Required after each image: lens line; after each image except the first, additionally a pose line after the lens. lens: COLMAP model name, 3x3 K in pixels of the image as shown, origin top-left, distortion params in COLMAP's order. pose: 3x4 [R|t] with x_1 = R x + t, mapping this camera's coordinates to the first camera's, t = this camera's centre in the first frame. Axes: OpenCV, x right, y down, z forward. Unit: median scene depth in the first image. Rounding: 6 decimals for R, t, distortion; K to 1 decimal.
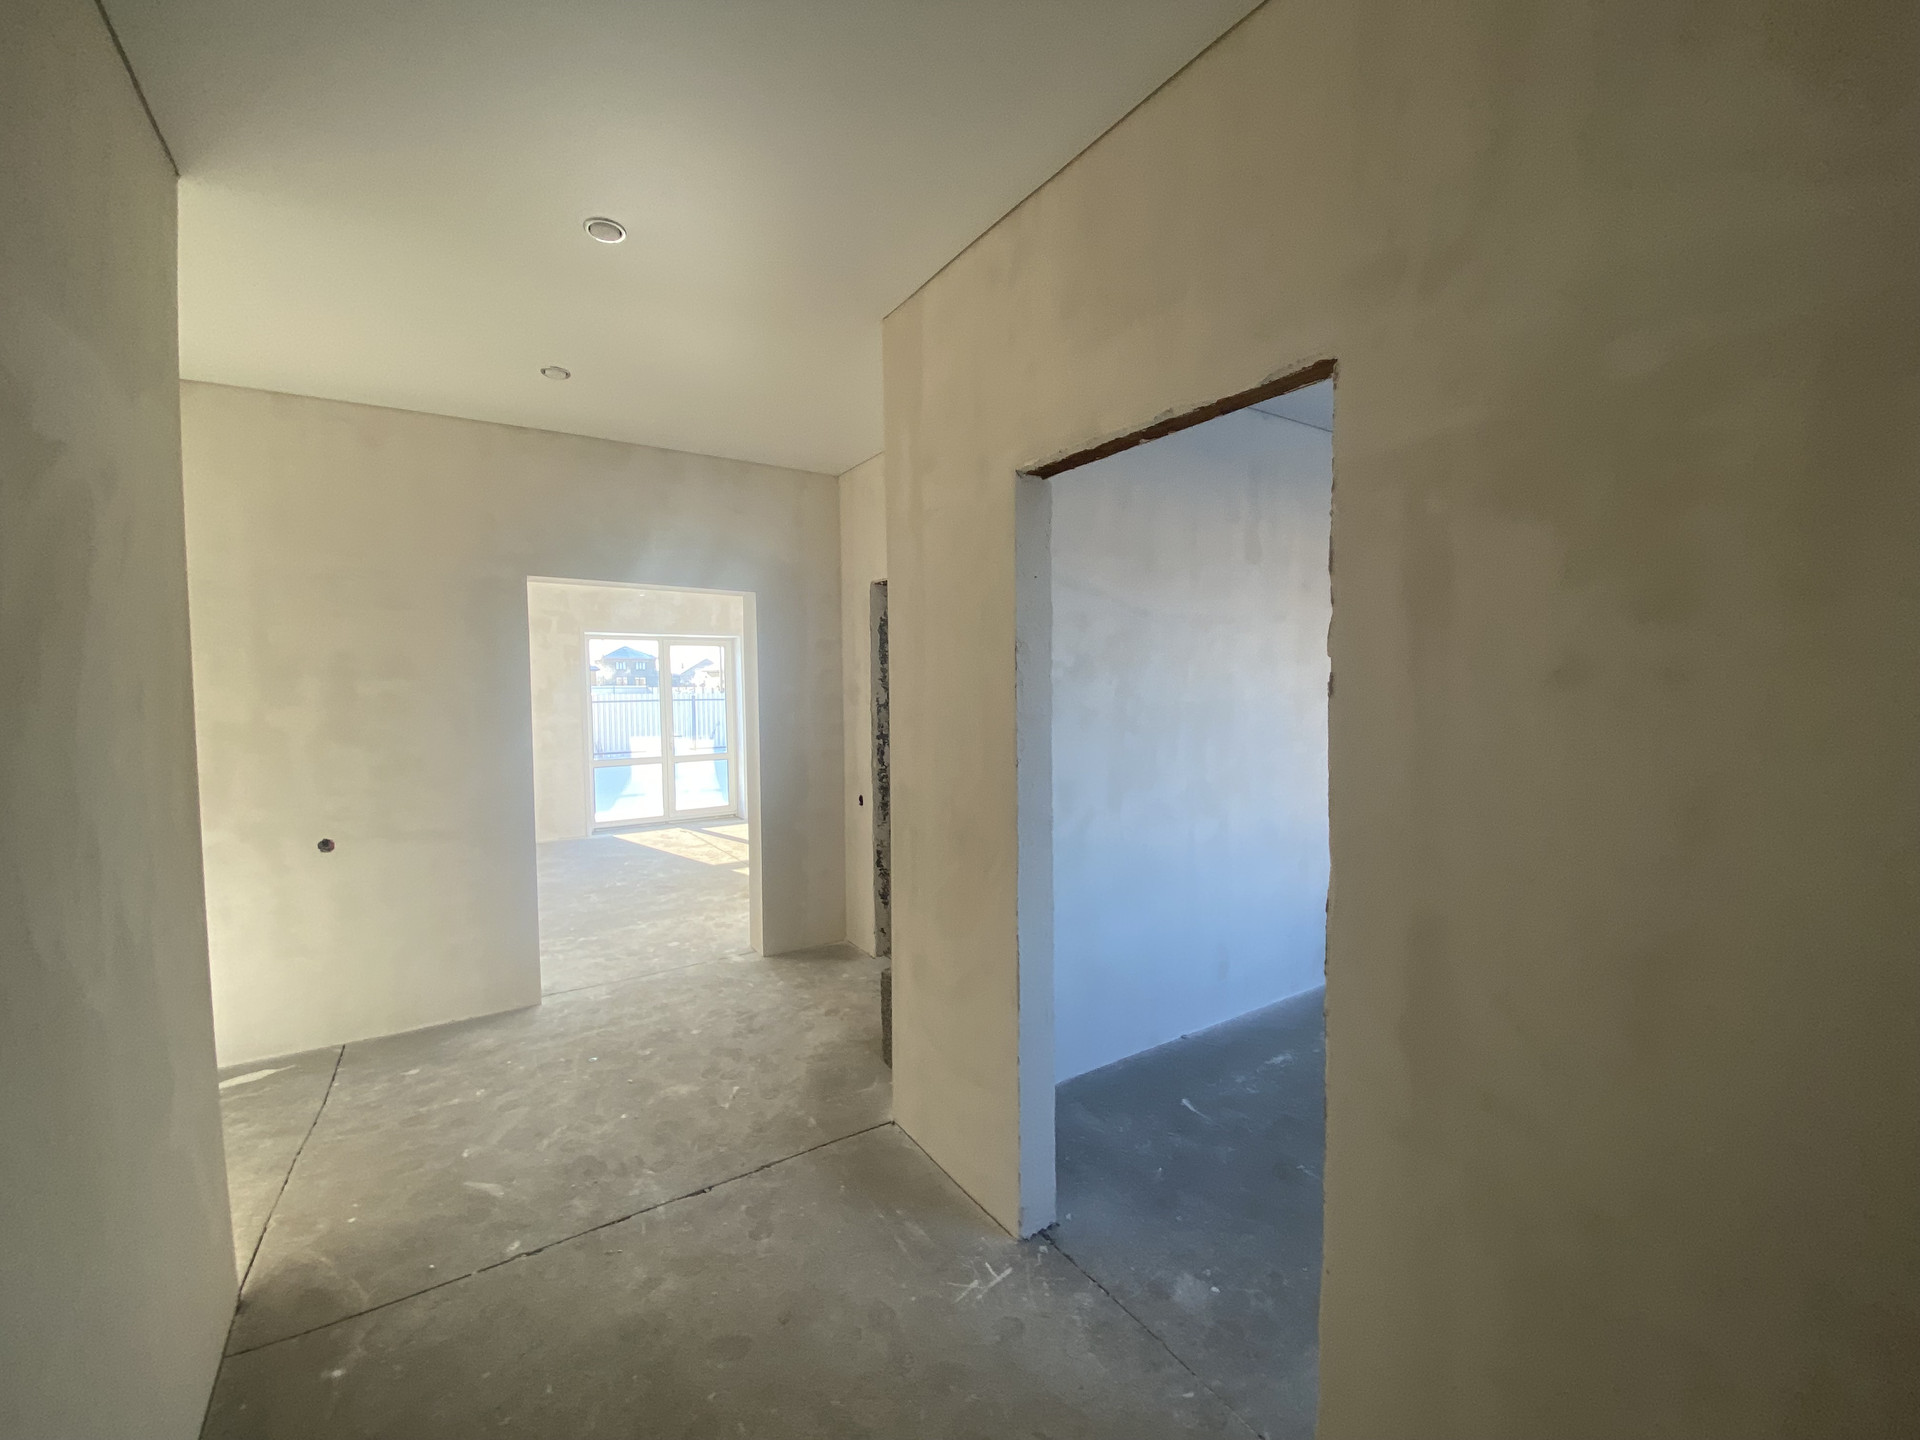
lens RADIAL K [[771.2, 0, 957.0], [0, 771.2, 713.2], [0, 0, 1]] dist [0.012717, -0.017115]
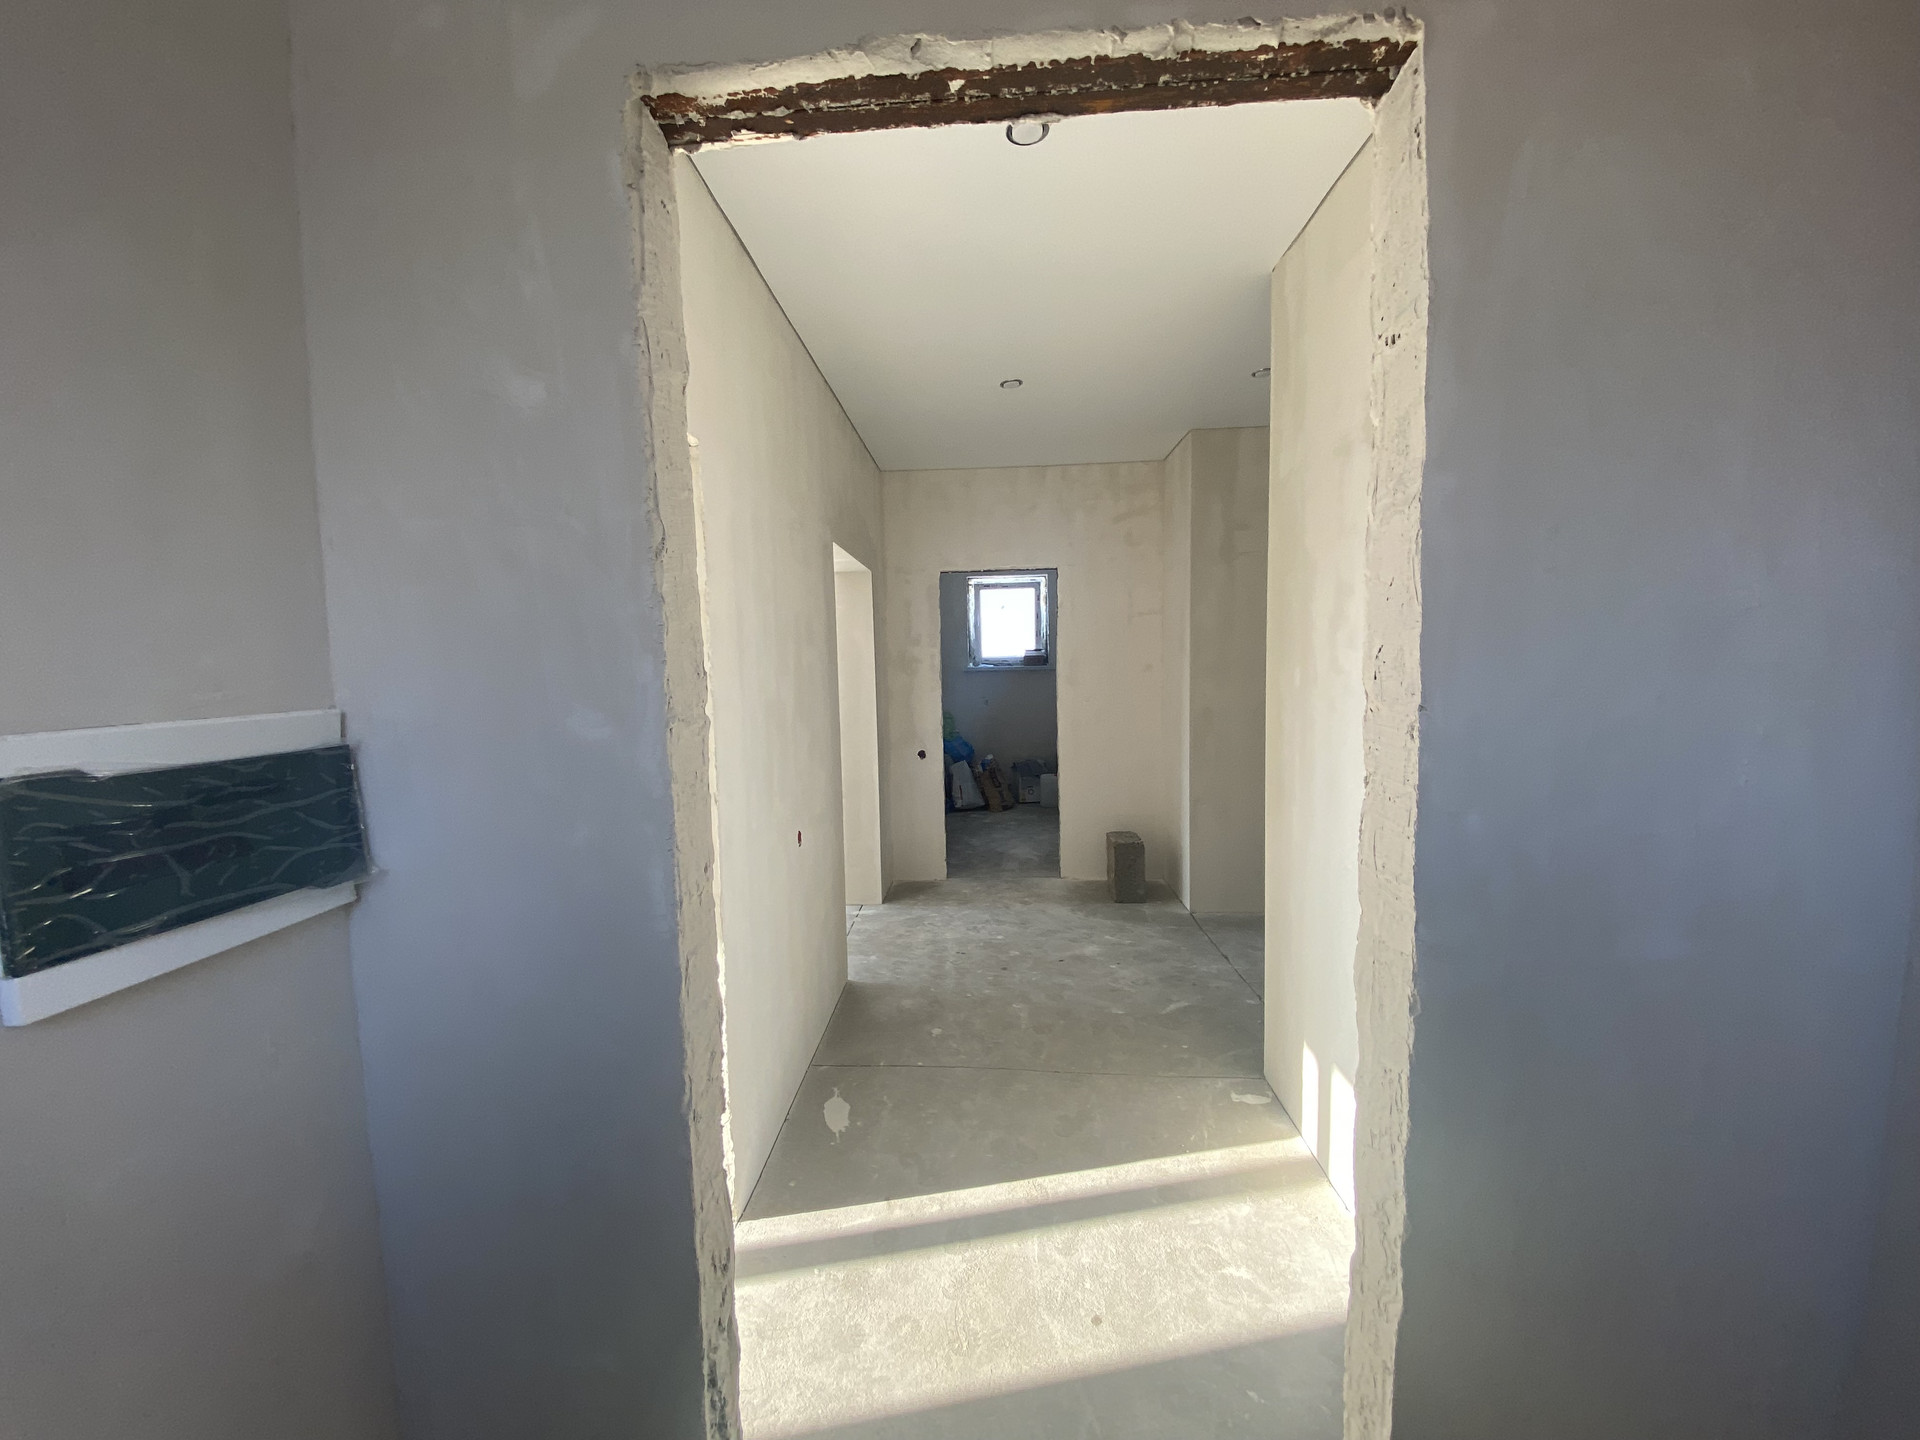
lens RADIAL K [[771.2, 0, 932.8], [0, 771.2, 722.9], [0, 0, 1]] dist [0.012717, -0.017115]
pose [[0.603106, -0.077378, 0.793899, -1.364628], [0.055463, 0.996943, 0.055033, 0.001414], [-0.795731, 0.010841, 0.605554, 0.347274]]
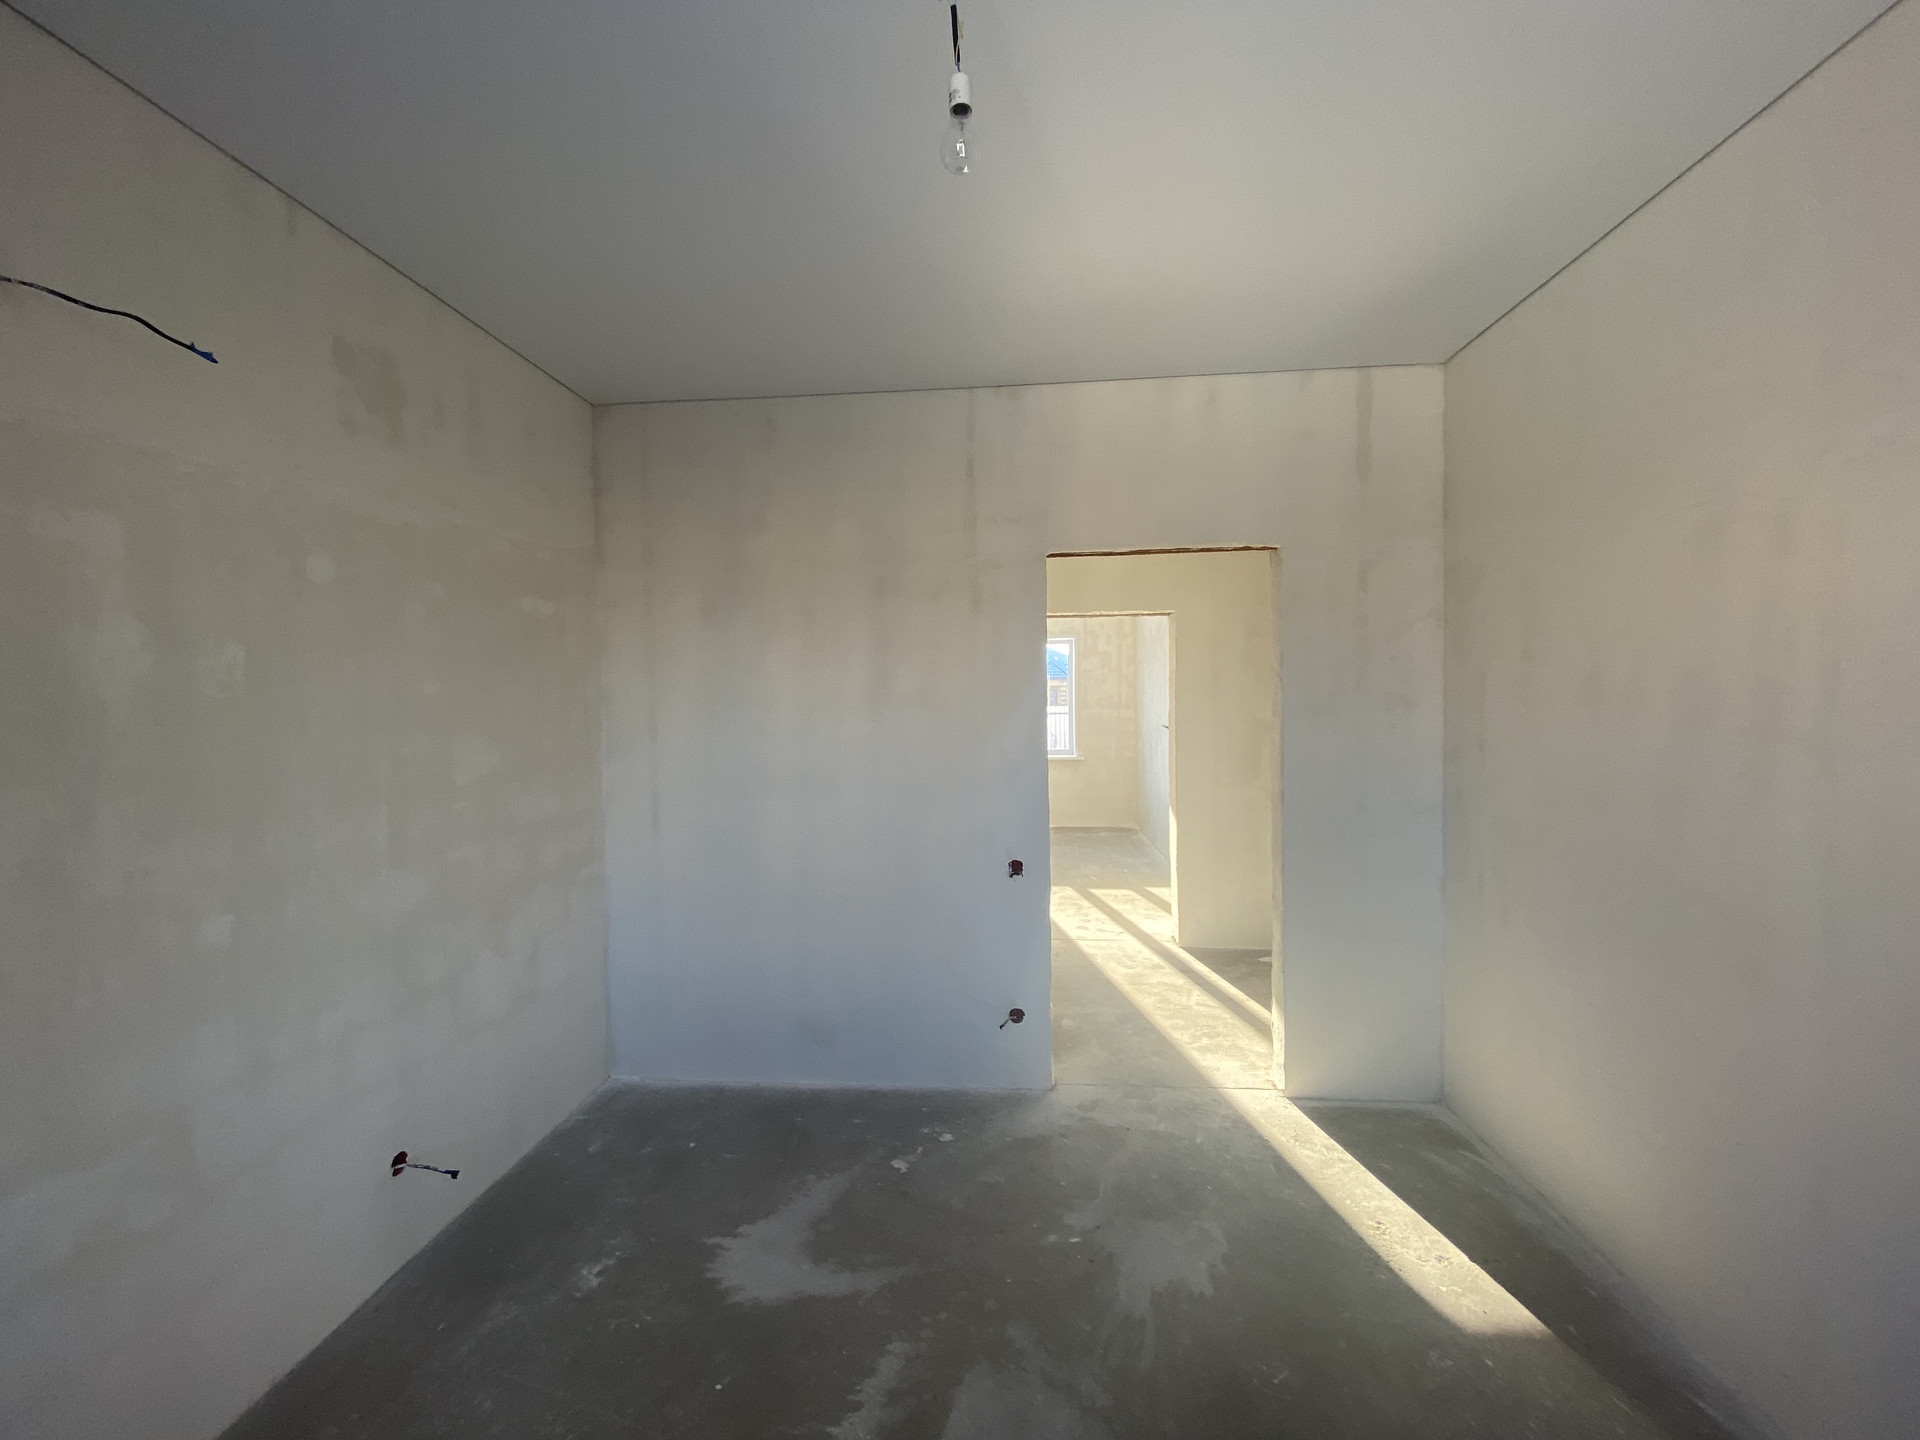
lens RADIAL K [[771.2, 0, 969.5], [0, 771.2, 715.3], [0, 0, 1]] dist [0.012717, -0.017115]
pose [[0.789341, 0.022094, -0.613557, -0.442852], [-0.025207, 0.999676, 0.003569, 0.016710], [0.613437, 0.012649, 0.789642, -0.489988]]
